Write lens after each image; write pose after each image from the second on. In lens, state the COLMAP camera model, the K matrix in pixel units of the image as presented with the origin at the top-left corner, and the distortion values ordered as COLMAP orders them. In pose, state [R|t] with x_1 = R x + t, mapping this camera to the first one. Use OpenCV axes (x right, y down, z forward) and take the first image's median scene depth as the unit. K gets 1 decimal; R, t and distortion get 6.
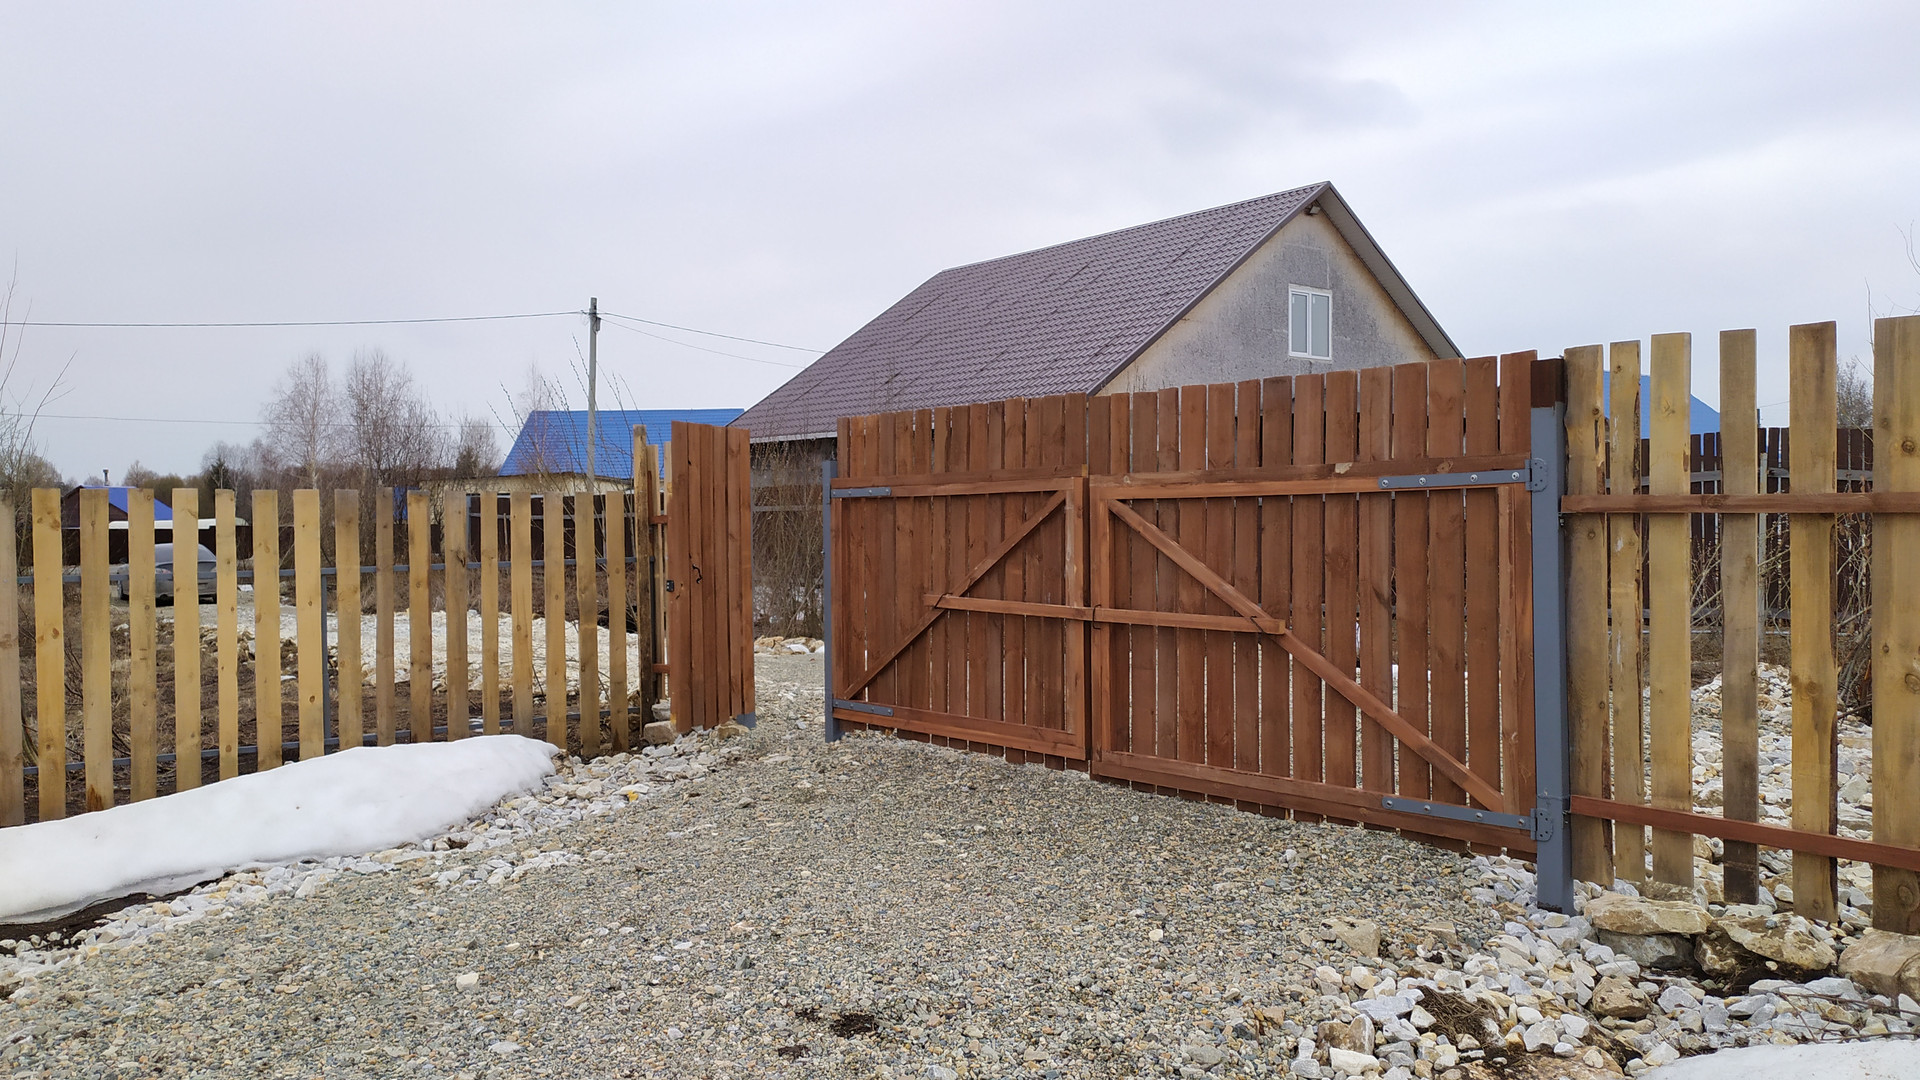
lens RADIAL K [[1443.7, 0, 960.0], [0, 1443.7, 540.0], [0, 0, 1]] dist [0.038189, -0.013060]
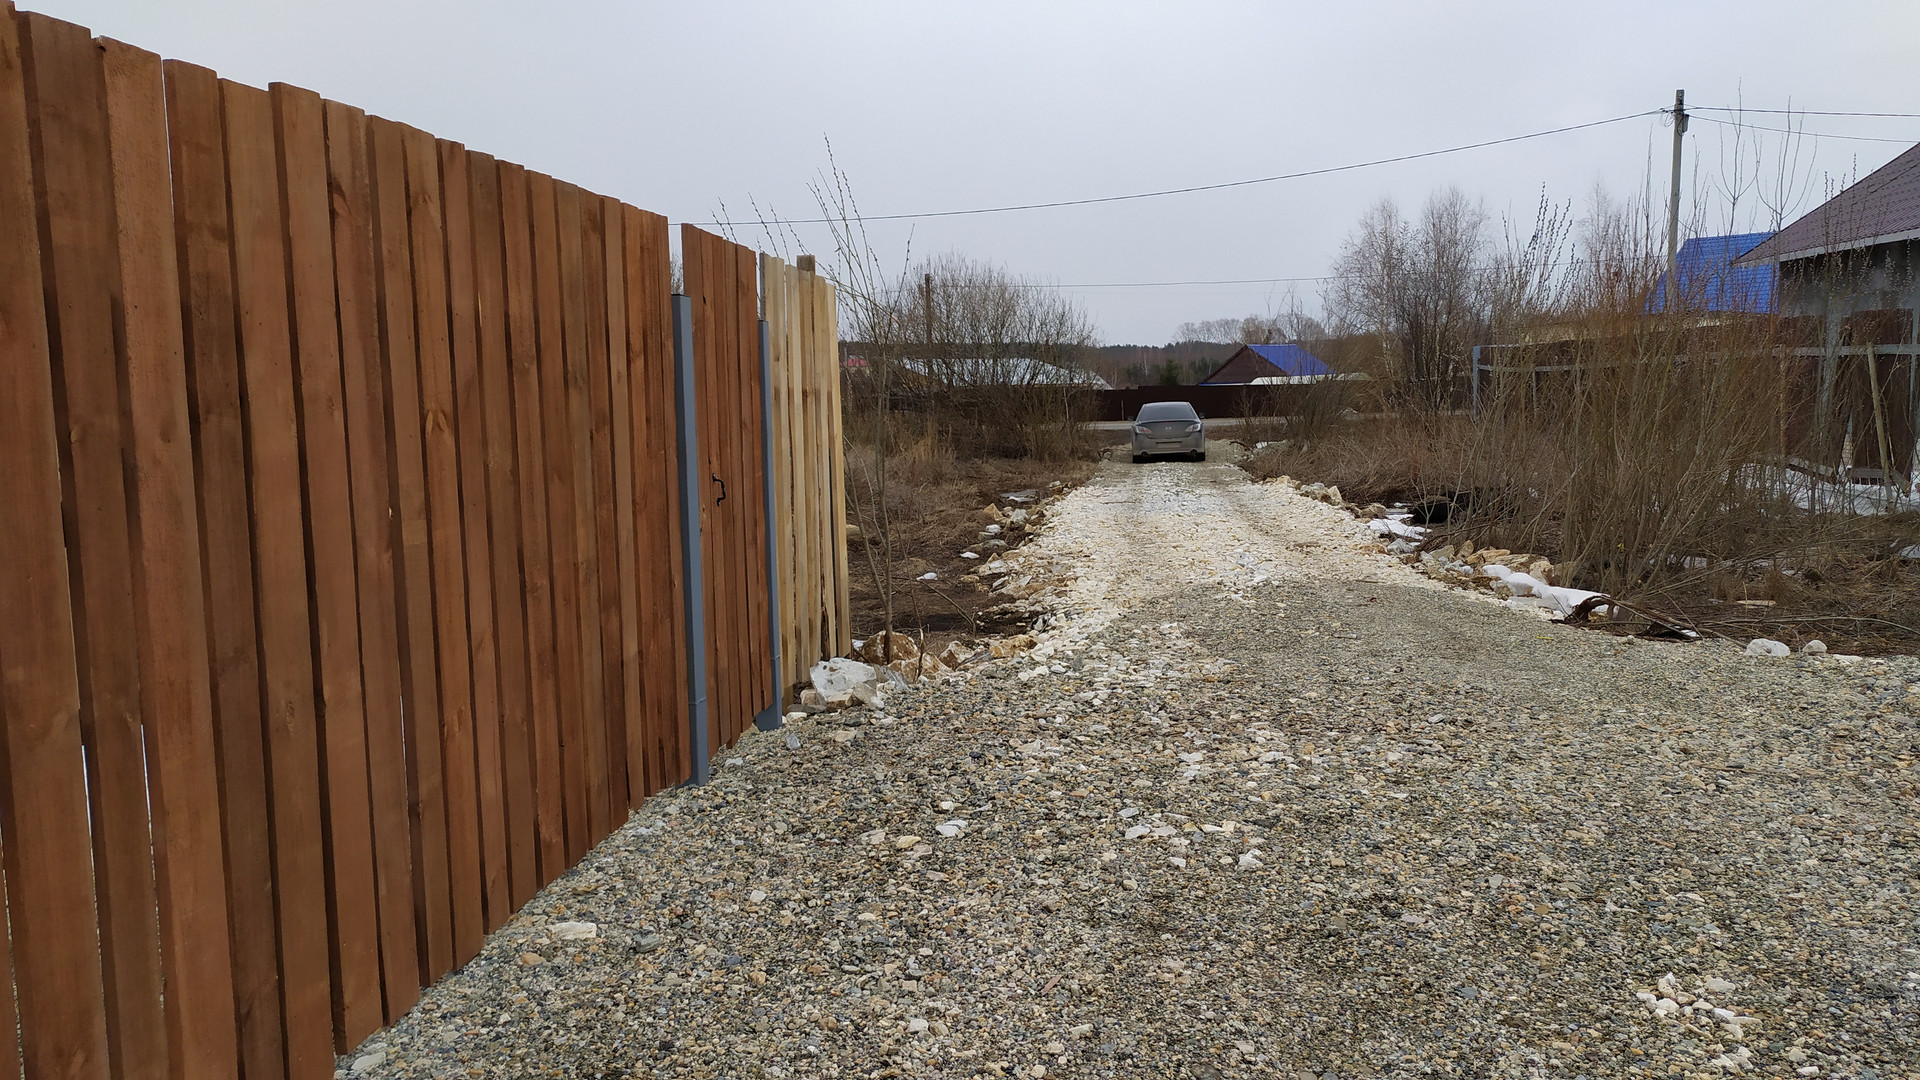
lens RADIAL K [[1443.7, 0, 960.0], [0, 1443.7, 540.0], [0, 0, 1]] dist [0.038189, -0.013060]
pose [[0.691558, 0.069781, -0.718942, 0.067589], [0.003864, 0.994951, 0.100288, -0.003224], [0.722311, -0.072133, 0.687797, 0.144377]]
